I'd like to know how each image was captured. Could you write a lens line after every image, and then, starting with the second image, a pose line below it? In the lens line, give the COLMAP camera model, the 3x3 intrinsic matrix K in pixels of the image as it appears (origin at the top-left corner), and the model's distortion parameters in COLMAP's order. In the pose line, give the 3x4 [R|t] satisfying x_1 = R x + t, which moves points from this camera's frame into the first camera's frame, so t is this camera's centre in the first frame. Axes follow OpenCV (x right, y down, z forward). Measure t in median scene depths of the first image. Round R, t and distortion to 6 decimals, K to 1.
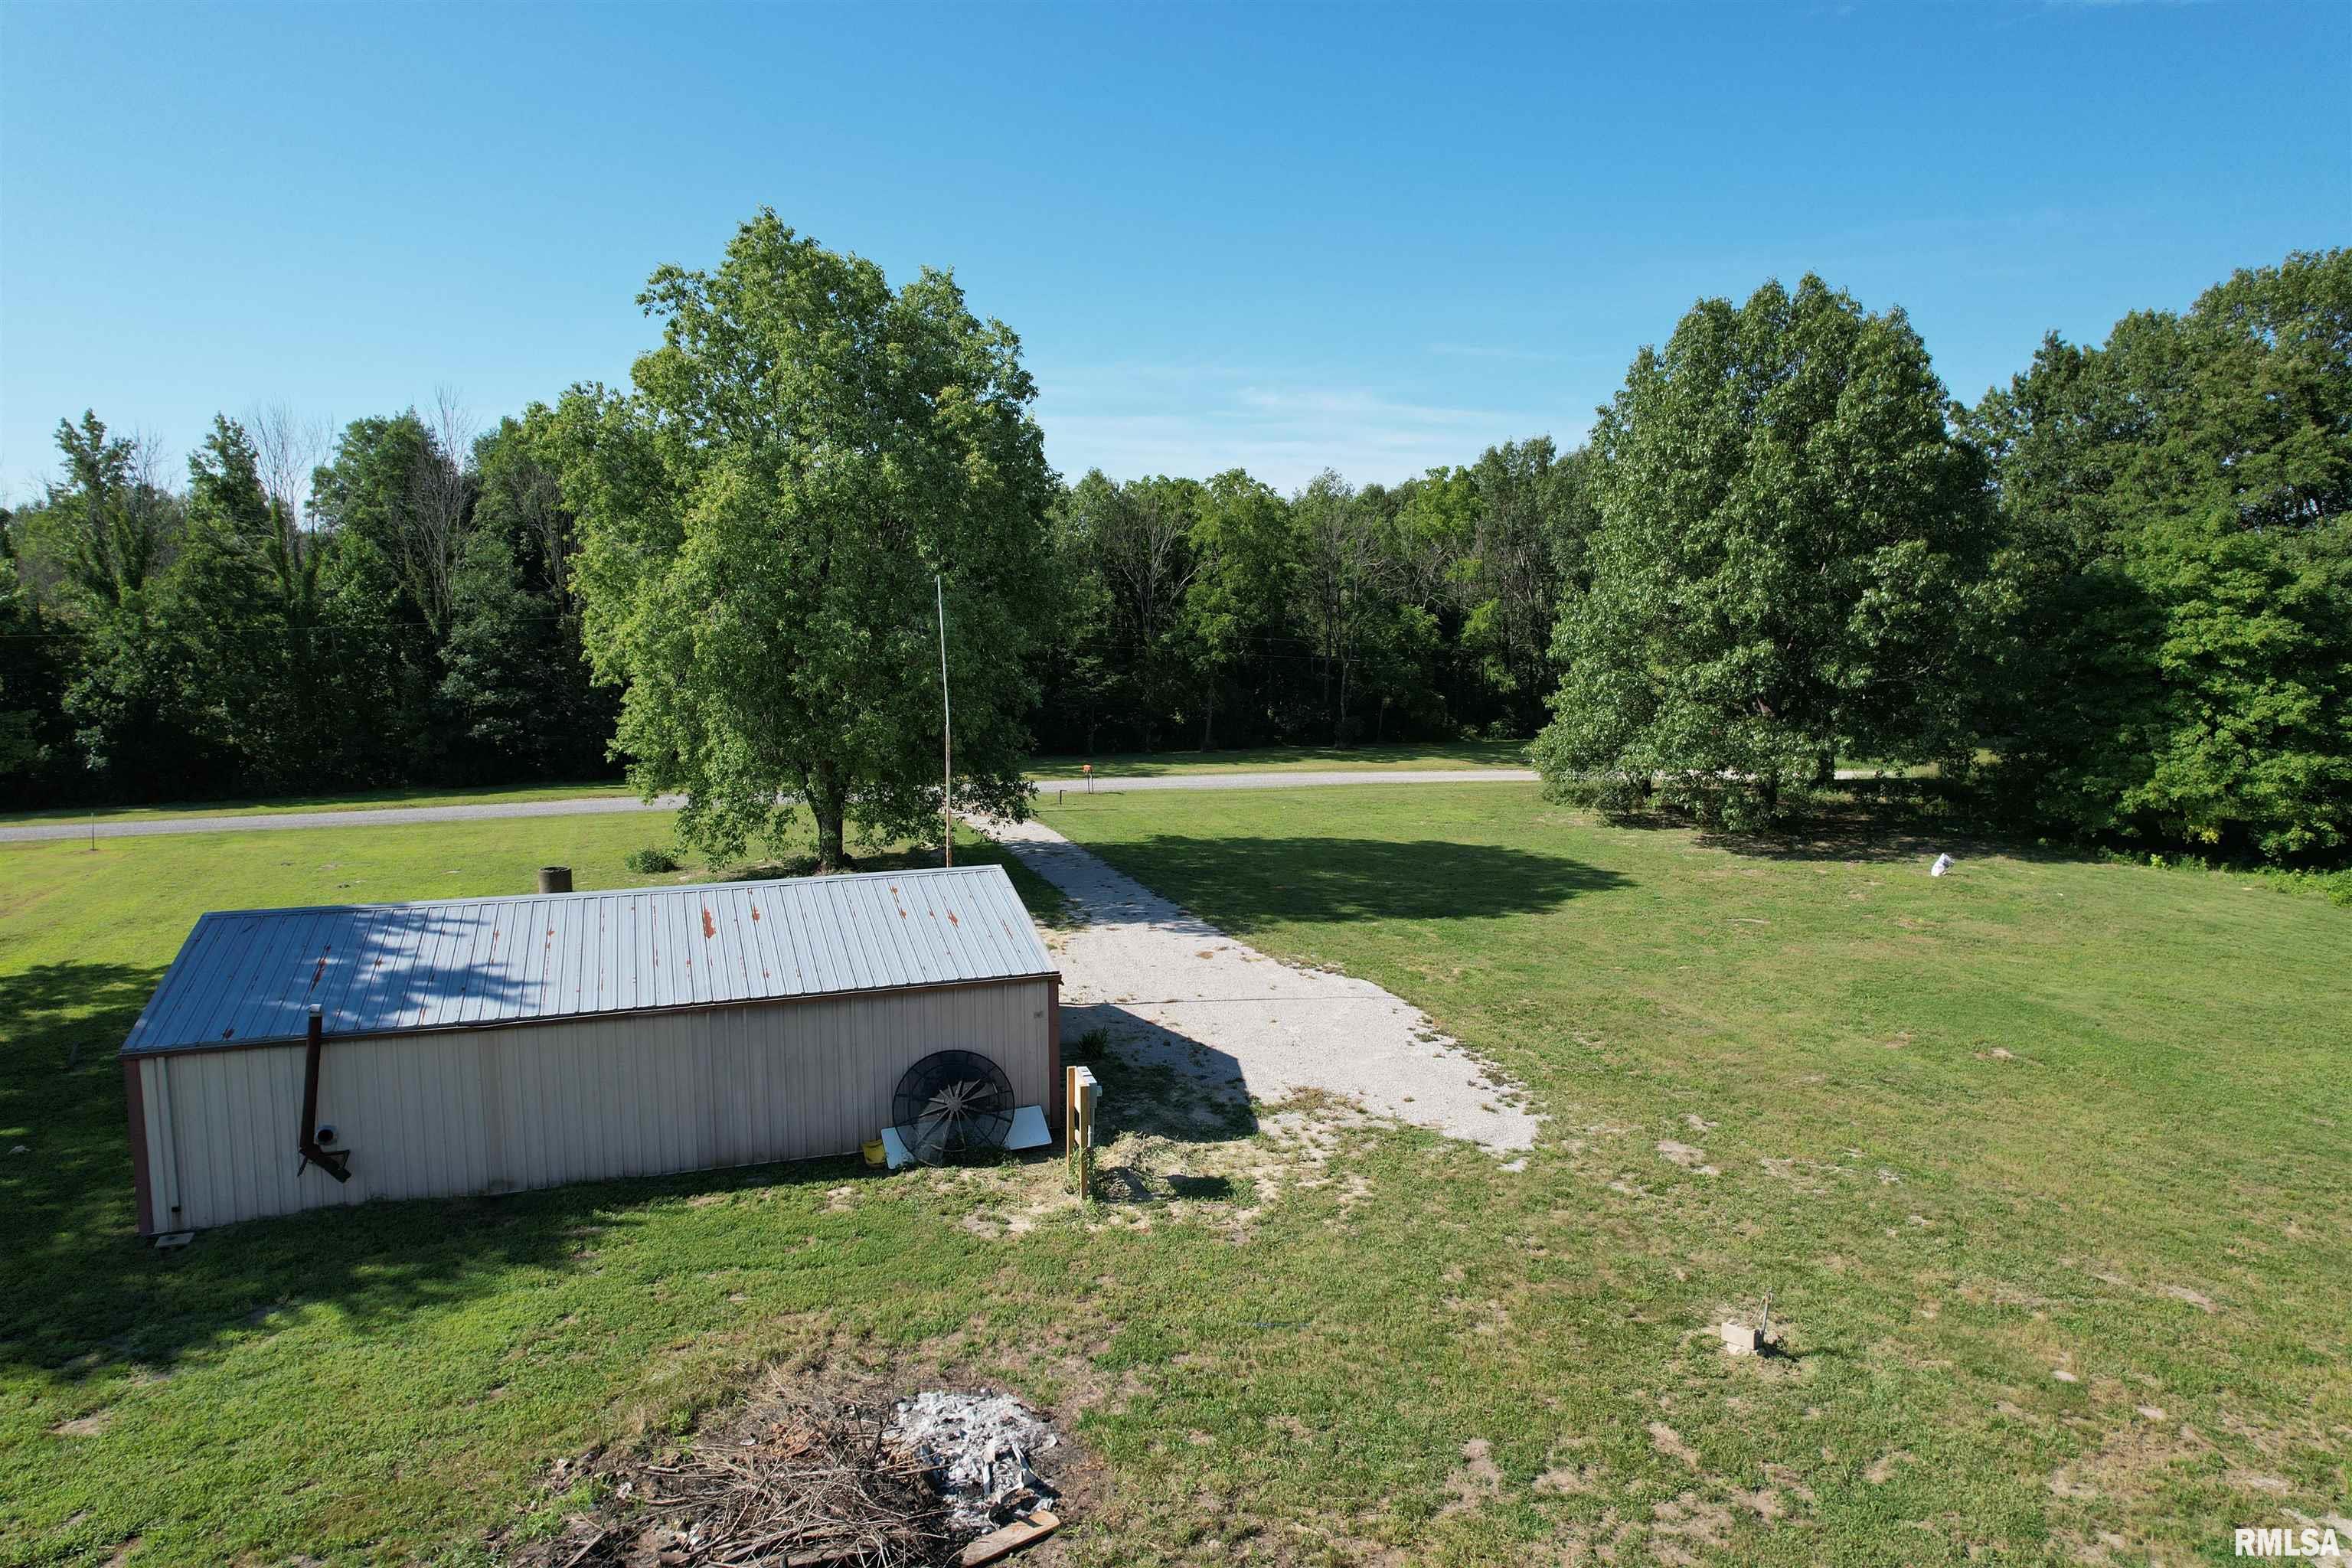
lens RADIAL K [[1539.9, 0, 1188.2], [0, 1539.9, 754.1], [0, 0, 1]] dist [-0.083654, 0.084014]
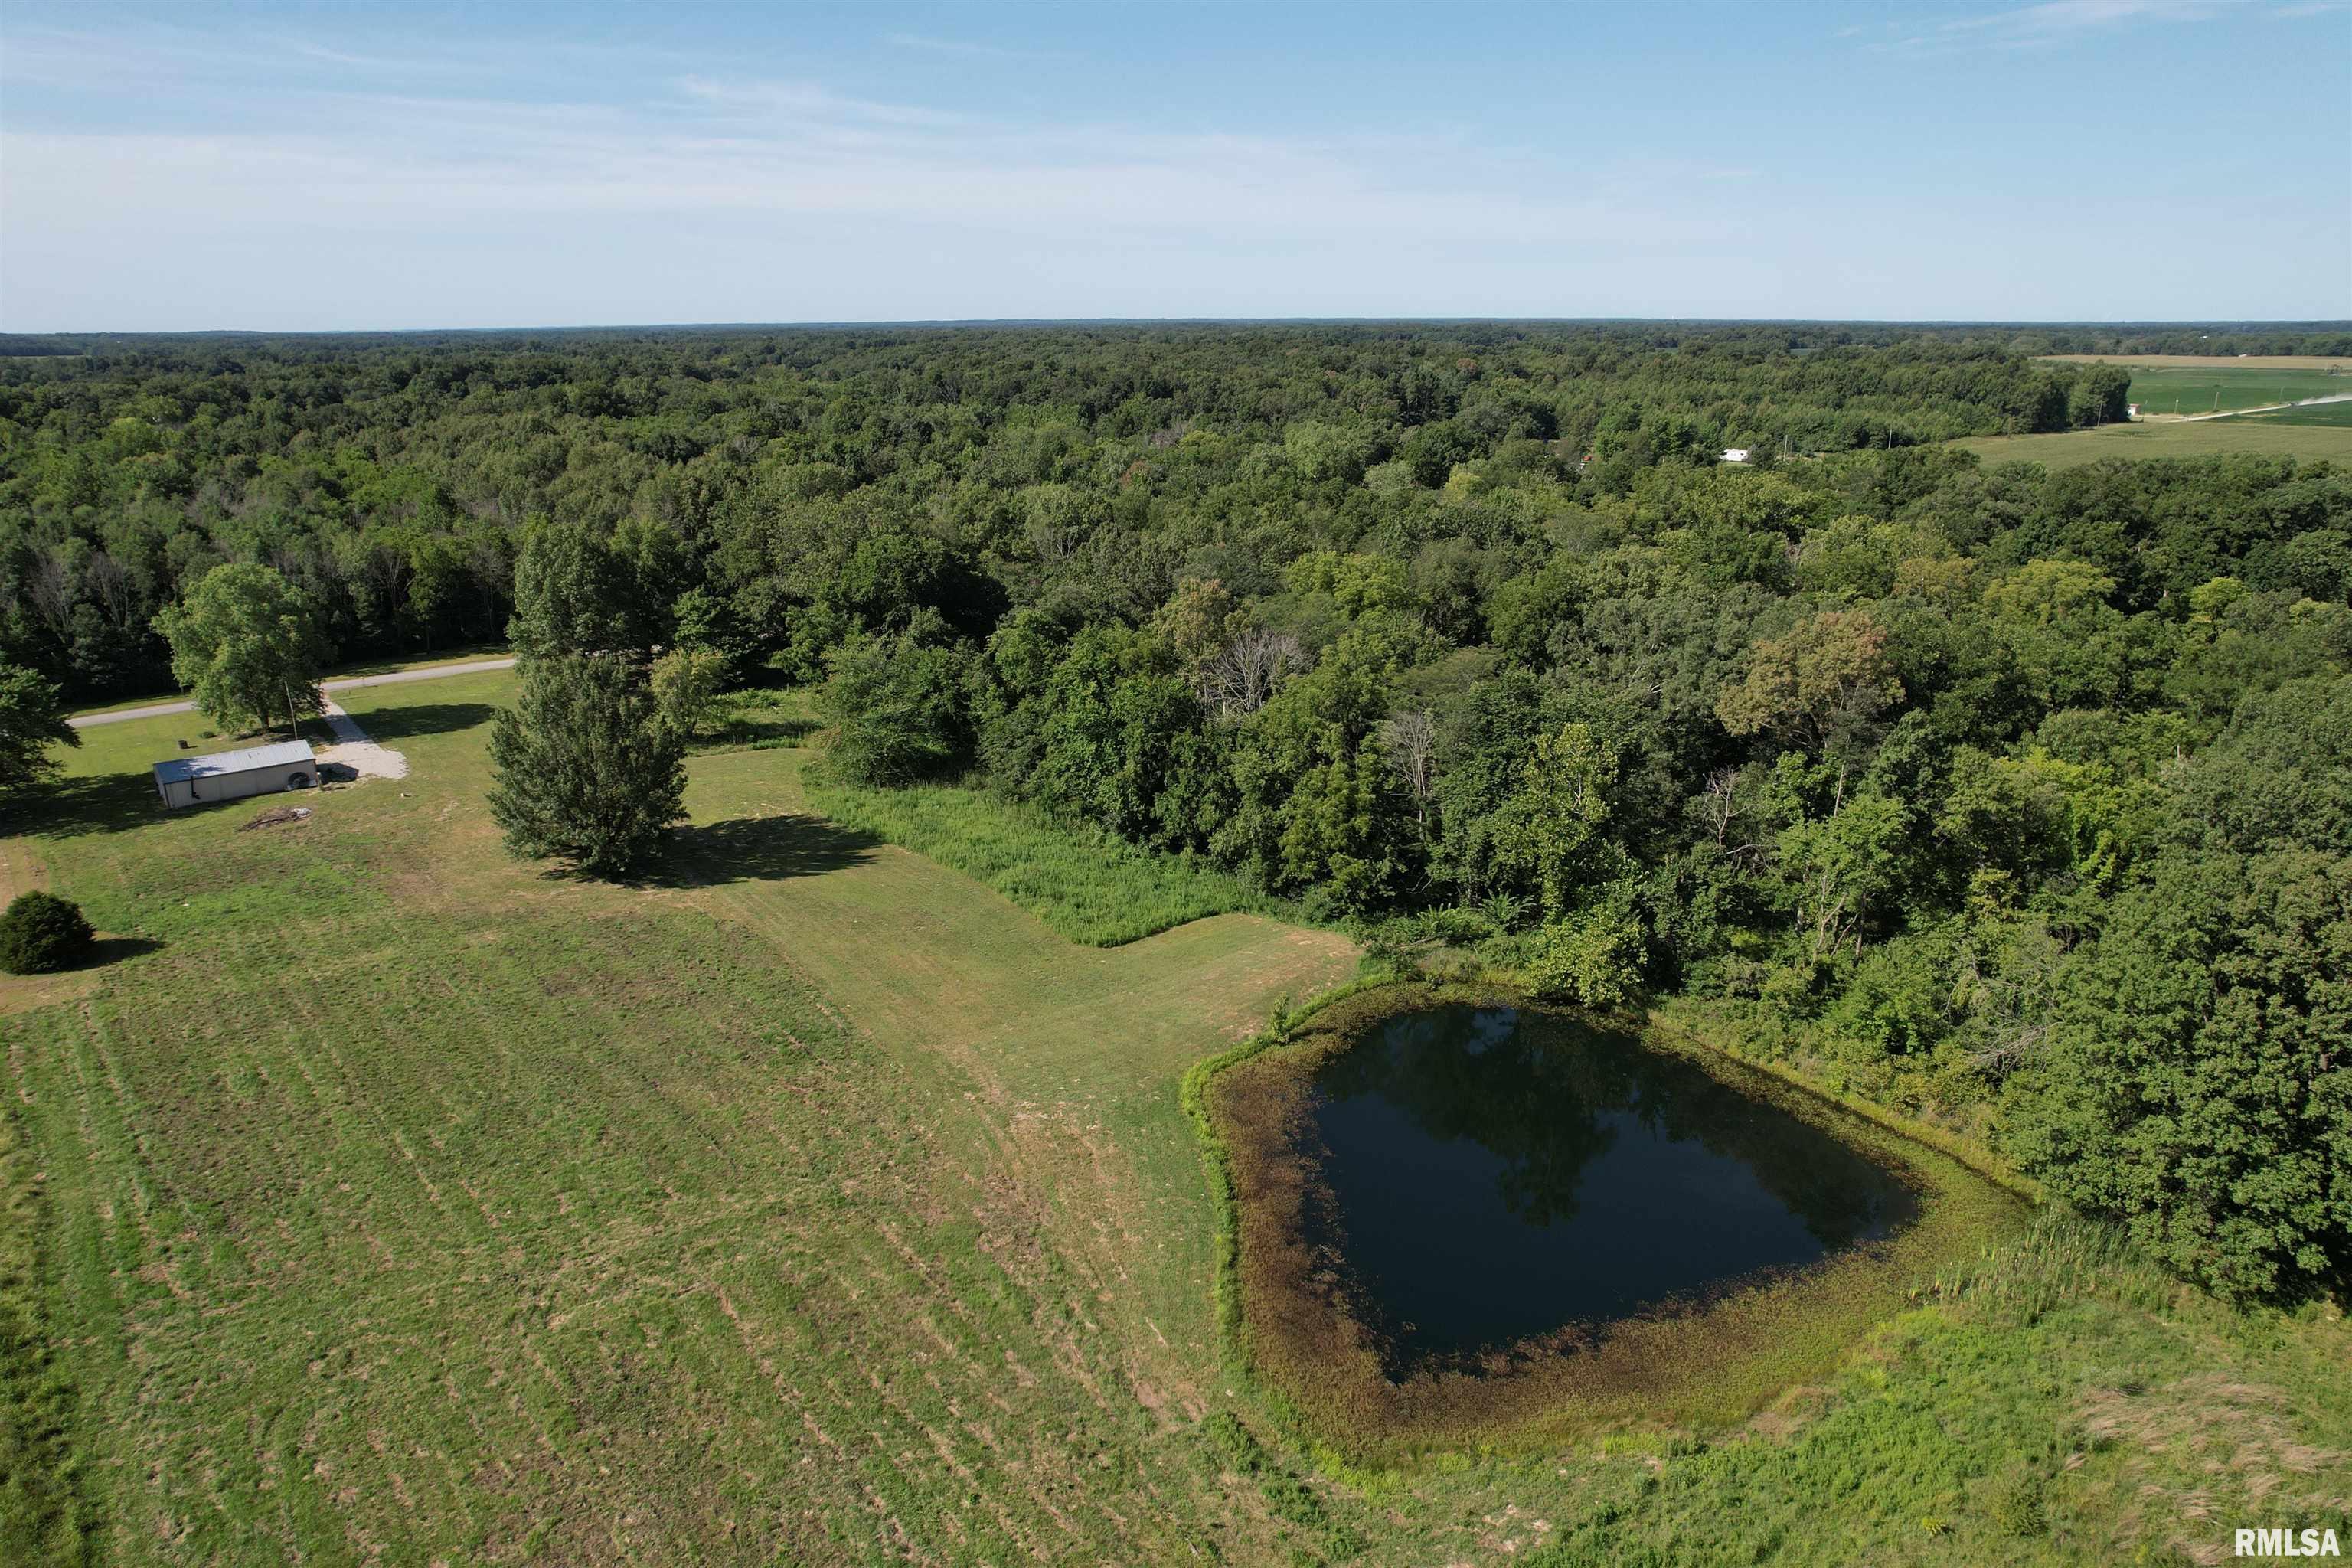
lens RADIAL K [[1511.5, 0, 1181.7], [0, 1511.5, 743.3], [0, 0, 1]] dist [-0.067495, 0.071364]
pose [[0.939809, -0.095793, 0.327998, 0.781638], [0.037077, 0.982821, 0.180800, -0.553867], [-0.339682, -0.157756, 0.927216, -3.646152]]
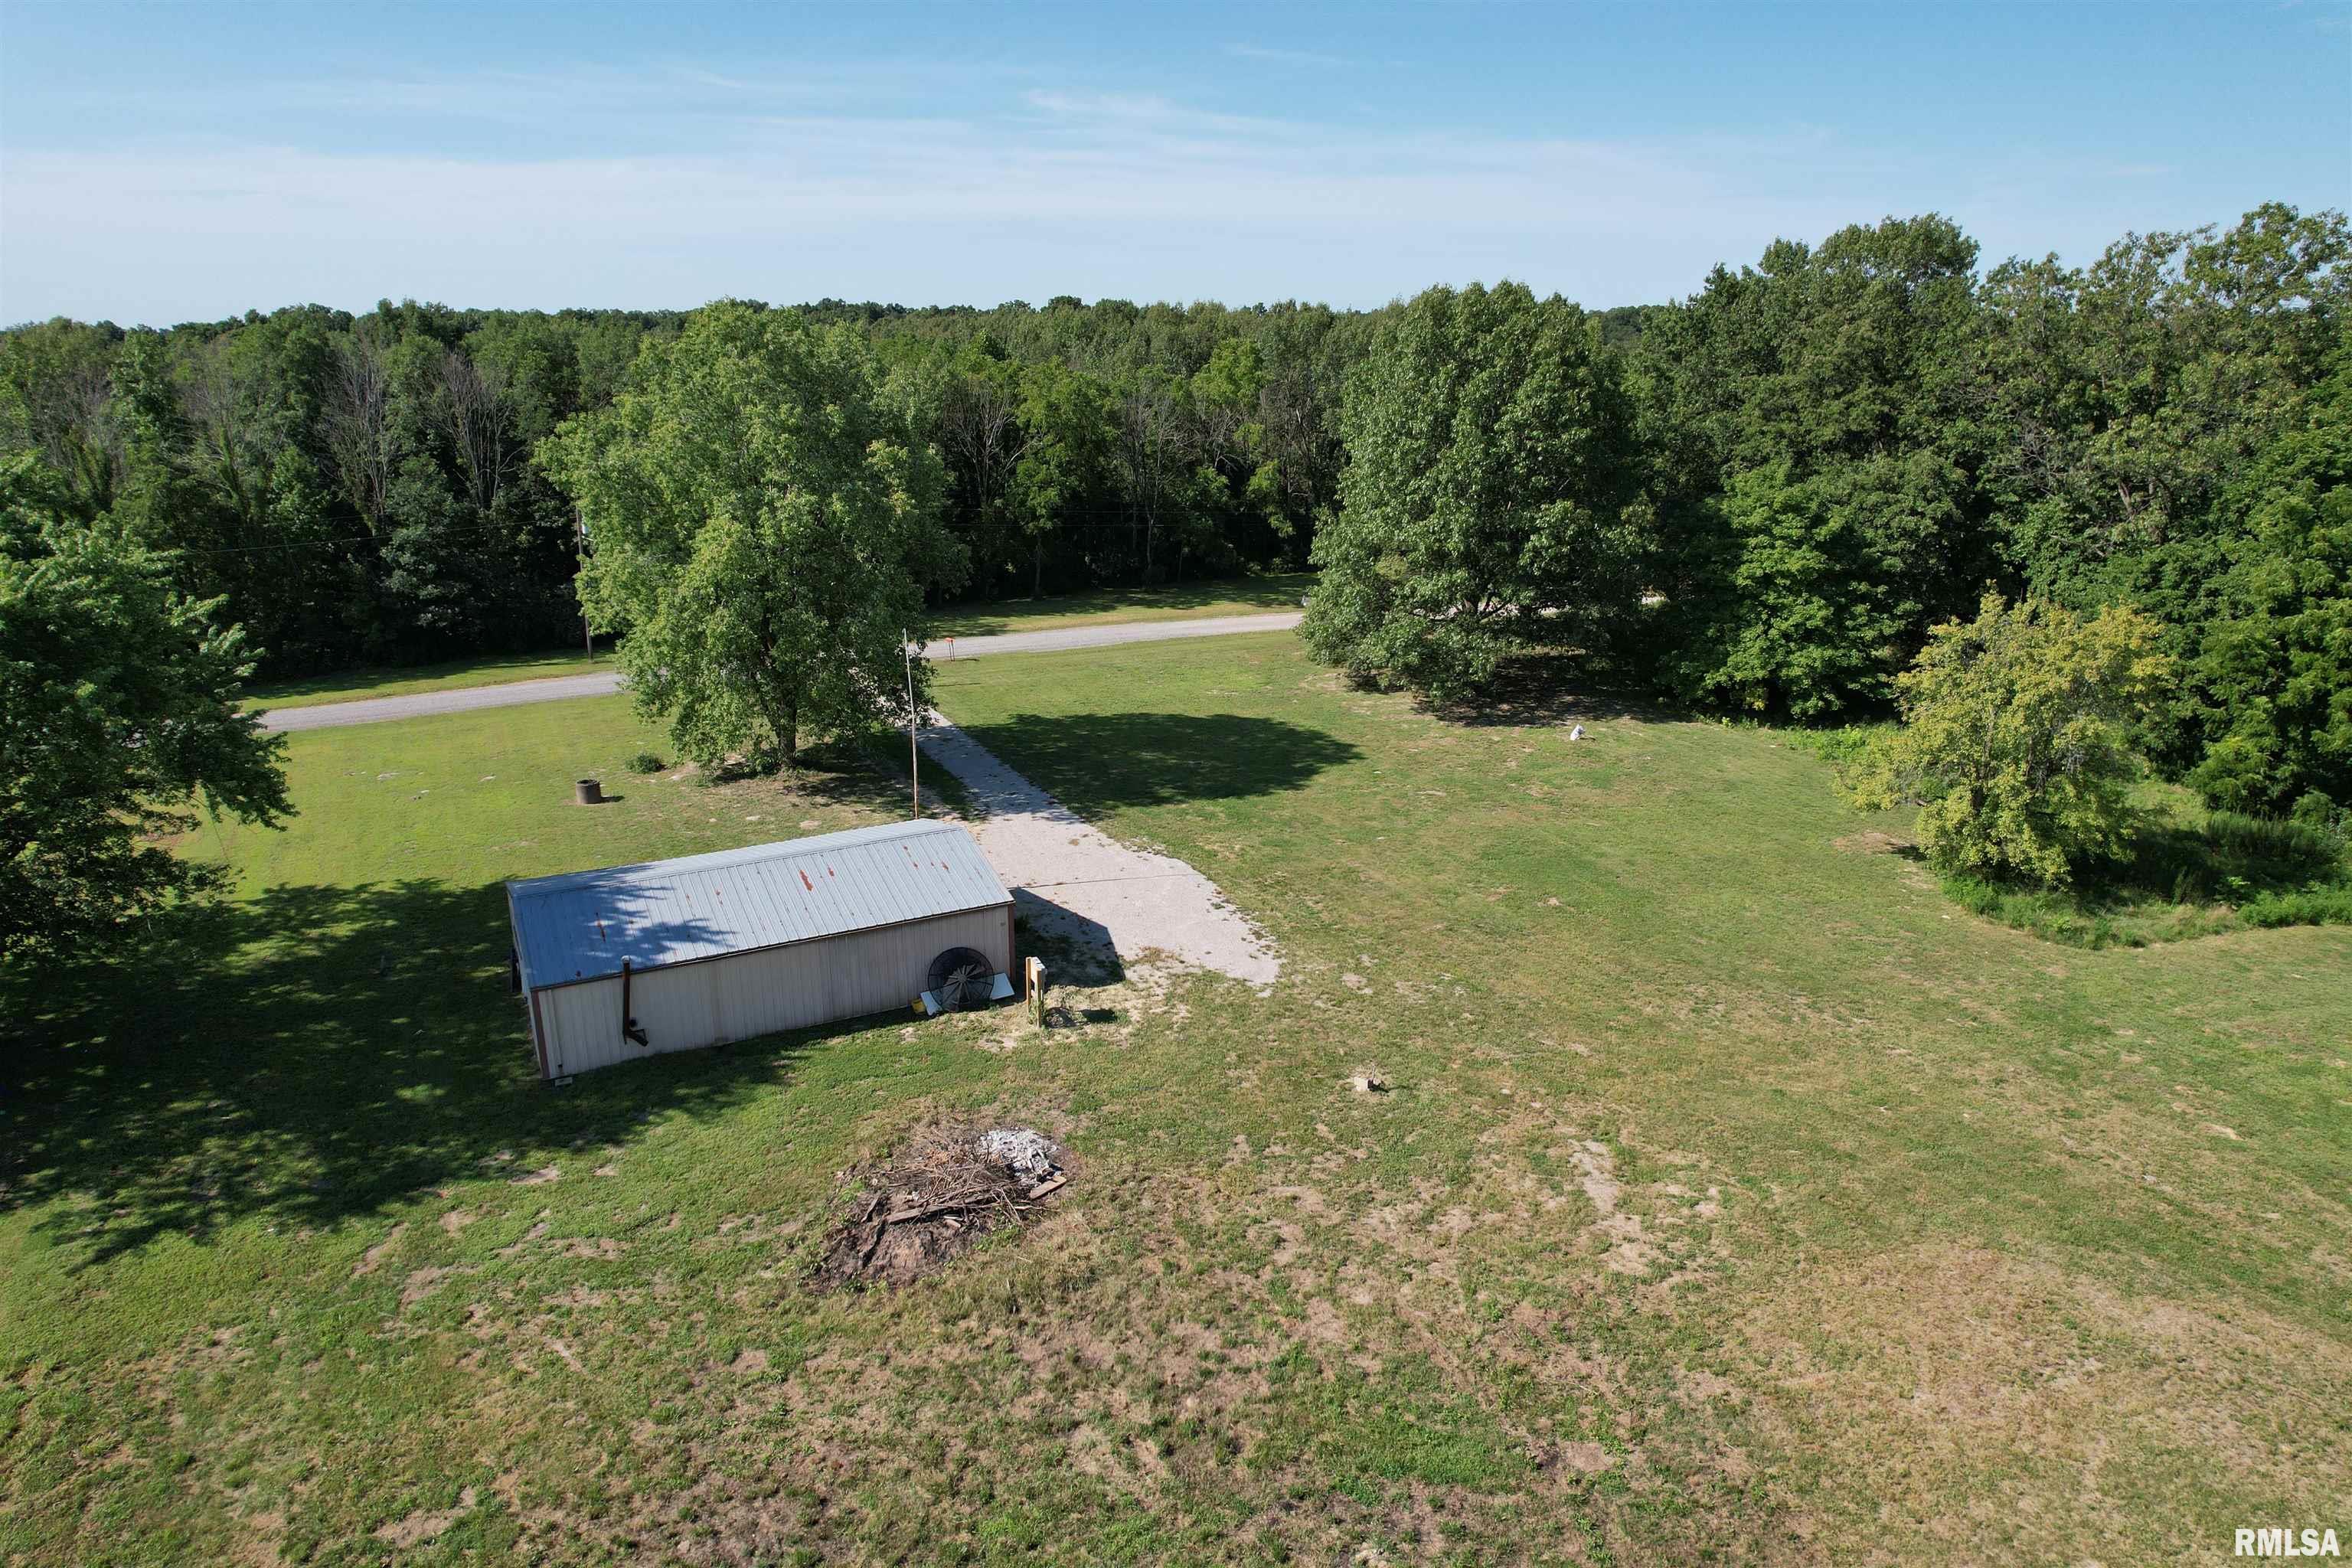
lens RADIAL K [[1541.9, 0, 1196.7], [0, 1541.9, 742.8], [0, 0, 1]] dist [-0.040094, -0.000921]
pose [[0.990357, -0.033135, 0.134520, -0.068170], [0.009929, 0.985457, 0.169633, -0.214578], [-0.138184, -0.166662, 0.976283, -0.472229]]
